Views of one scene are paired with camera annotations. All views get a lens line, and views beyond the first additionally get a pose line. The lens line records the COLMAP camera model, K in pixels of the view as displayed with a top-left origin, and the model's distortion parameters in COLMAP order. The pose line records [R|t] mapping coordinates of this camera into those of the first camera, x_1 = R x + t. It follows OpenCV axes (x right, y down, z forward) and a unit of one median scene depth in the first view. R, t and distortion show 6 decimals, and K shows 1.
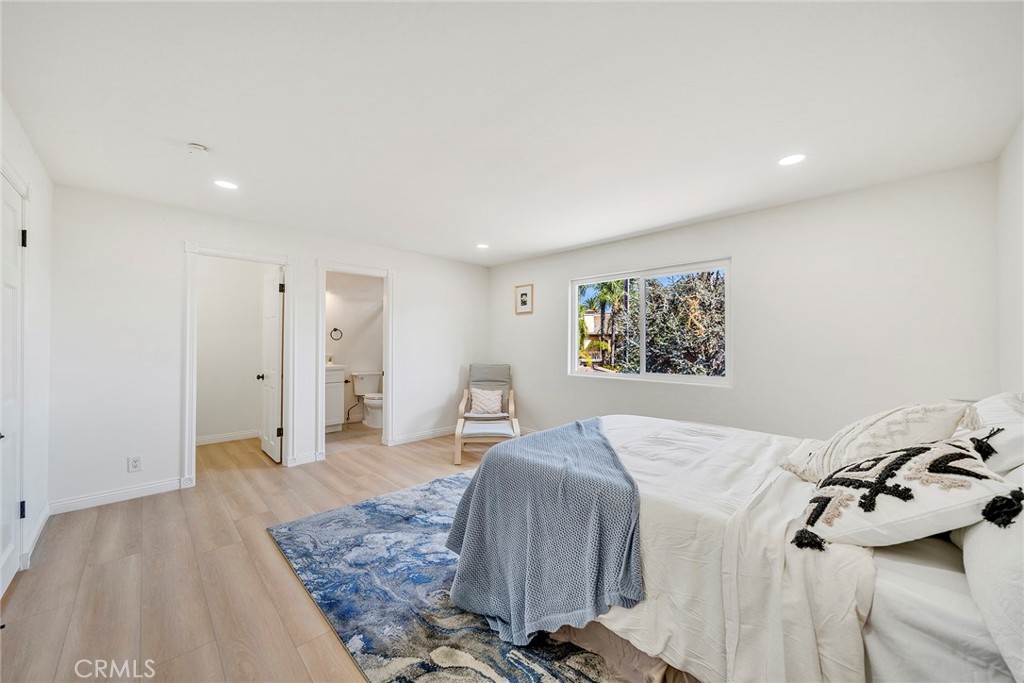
lens RADIAL K [[355.5, 0, 504.5], [0, 355.5, 336.6], [0, 0, 1]] dist [-0.000242, -0.000101]
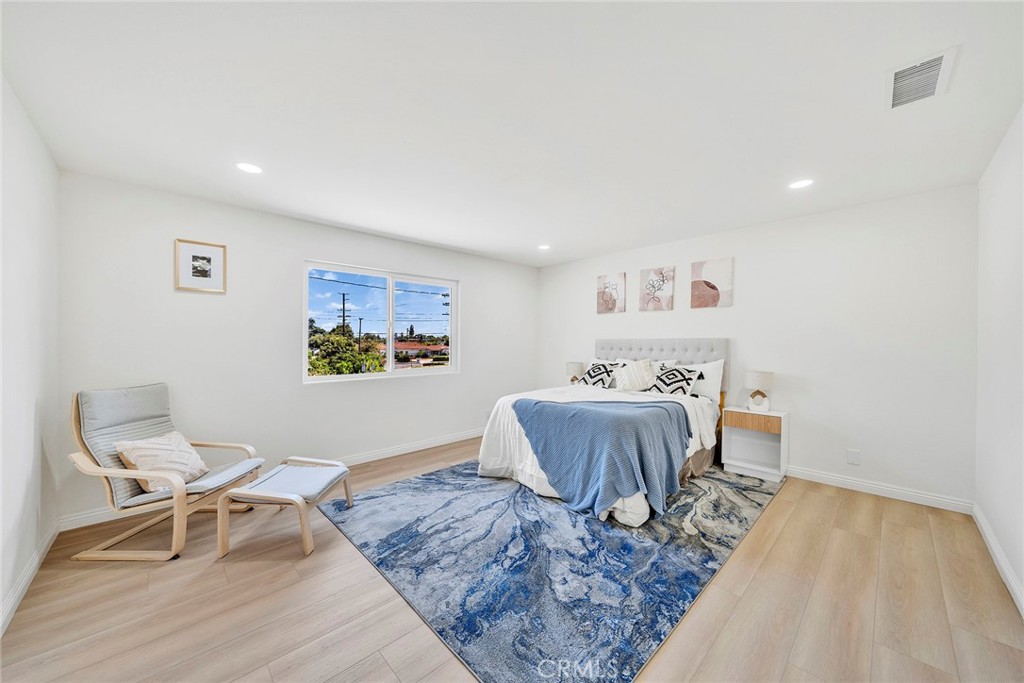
lens RADIAL K [[355.5, 0, 504.5], [0, 355.5, 336.6], [0, 0, 1]] dist [-0.000242, -0.000101]
pose [[0.055804, 0.011669, 0.998374, -1.011431], [-0.018870, 0.999765, -0.010631, 0.013585], [-0.998263, -0.018246, 0.056011, 0.960005]]
